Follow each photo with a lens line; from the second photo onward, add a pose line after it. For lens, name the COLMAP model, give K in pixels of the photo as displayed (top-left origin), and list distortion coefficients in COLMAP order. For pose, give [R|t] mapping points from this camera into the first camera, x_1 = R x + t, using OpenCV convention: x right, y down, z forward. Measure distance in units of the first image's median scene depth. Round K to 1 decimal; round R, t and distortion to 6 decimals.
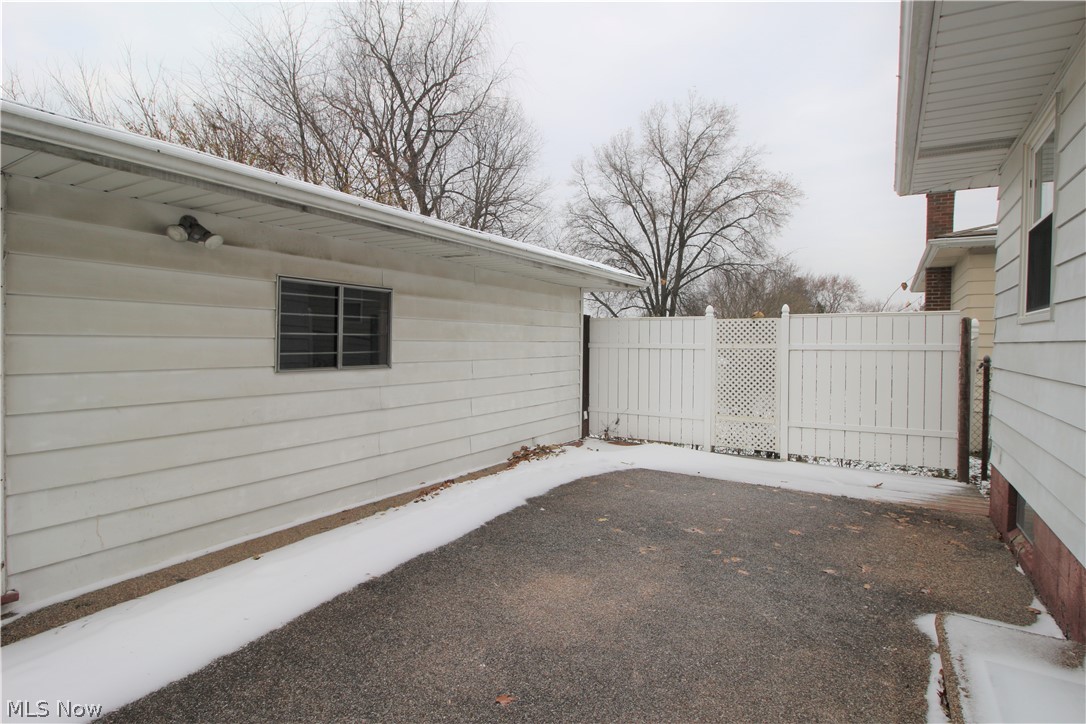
lens RADIAL K [[563.8, 0, 541.2], [0, 563.8, 359.7], [0, 0, 1]] dist [-0.004485, -0.007192]
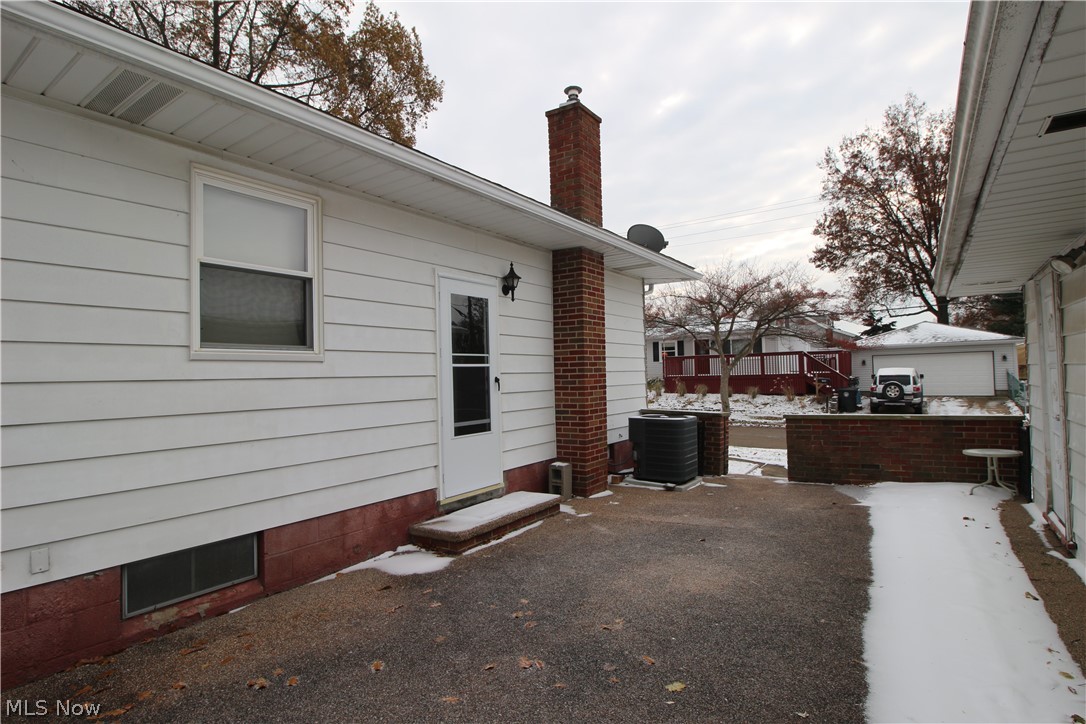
lens RADIAL K [[563.8, 0, 552.4], [0, 563.8, 354.4], [0, 0, 1]] dist [-0.004485, -0.007192]
pose [[-0.999425, 0.014112, 0.030825, 0.150538], [0.013963, 0.999890, -0.005058, -0.035074], [-0.030893, -0.004625, -0.999512, 1.123869]]
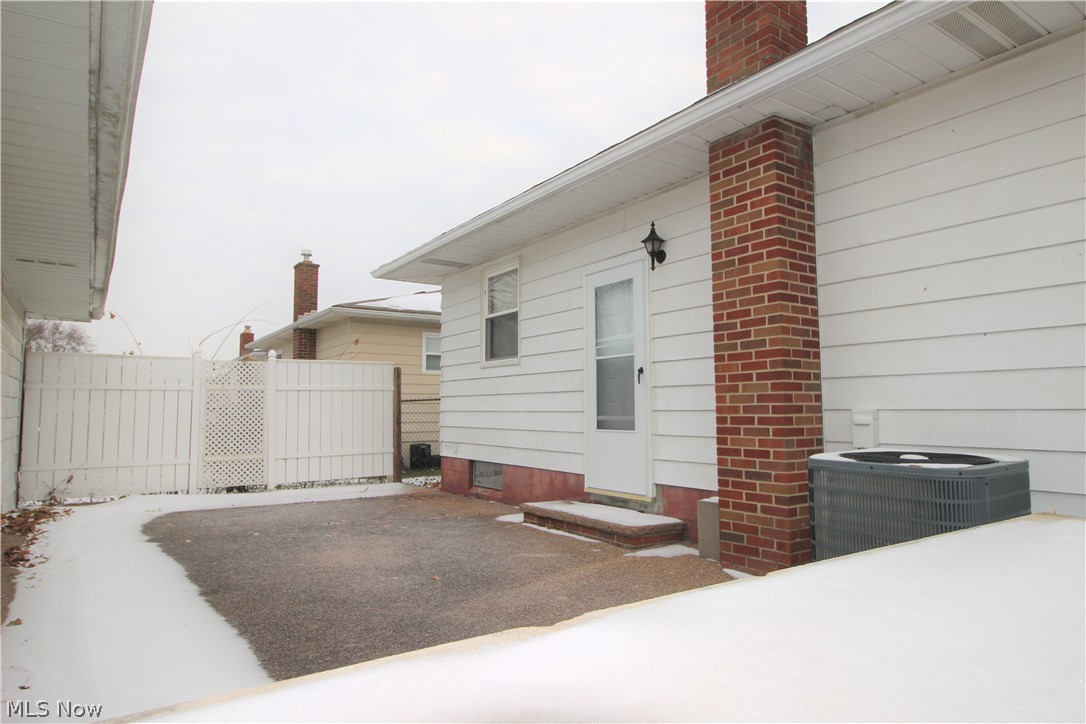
lens RADIAL K [[657.7, 0, 543.7], [0, 657.7, 365.8], [0, 0, 1]] dist [-0.000081, -0.002704]
pose [[0.410725, 0.046342, 0.910581, -0.599931], [0.039474, 0.996867, -0.068539, 0.049951], [-0.910904, 0.064095, 0.407609, -0.033326]]
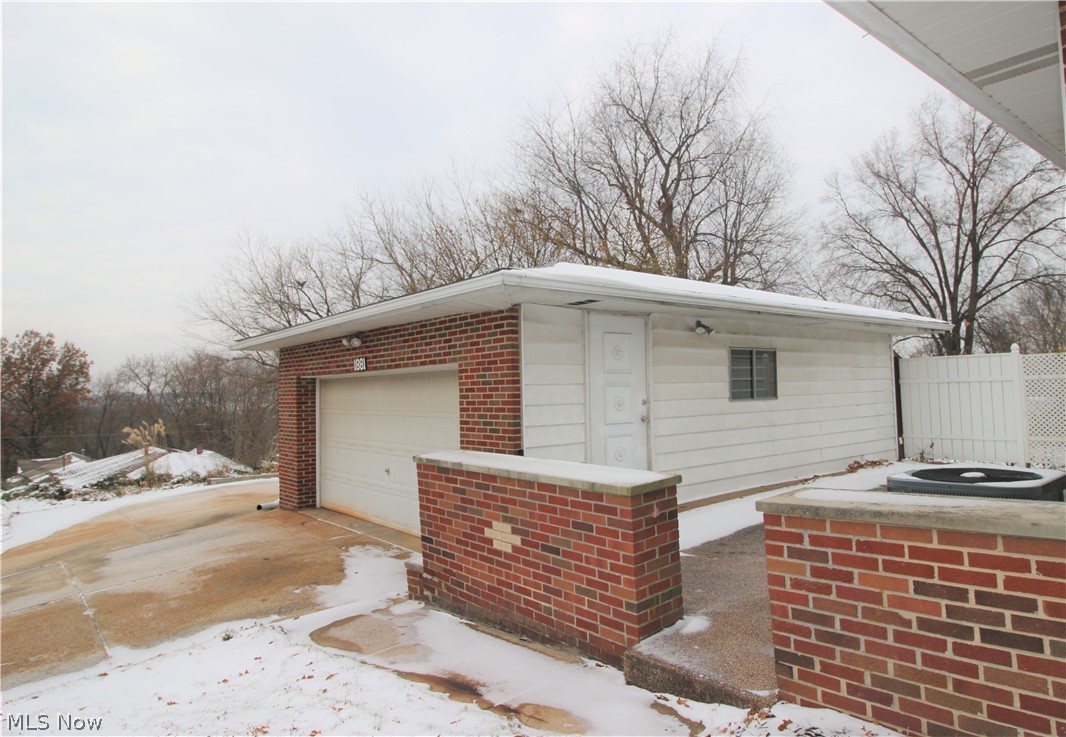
lens RADIAL K [[670.7, 0, 550.3], [0, 670.7, 358.4], [0, 0, 1]] dist [-0.002227, -0.006245]
pose [[0.945172, -0.050257, -0.322682, -0.206213], [0.024981, 0.996319, -0.082001, 0.030893], [0.325615, 0.069444, 0.942949, -0.771559]]
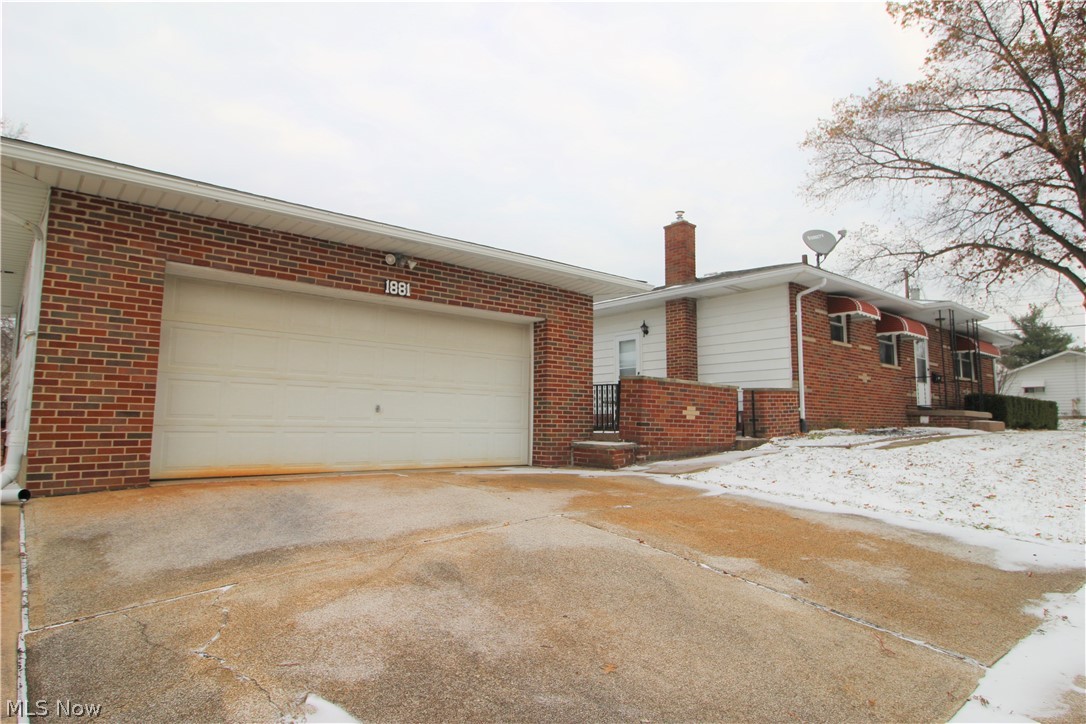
lens RADIAL K [[657.7, 0, 541.3], [0, 657.7, 362.2], [0, 0, 1]] dist [-0.000081, -0.002704]
pose [[0.306731, 0.086874, 0.947823, -2.207463], [0.026724, 0.994647, -0.099815, 0.199273], [-0.951421, 0.055946, 0.302767, -0.193809]]
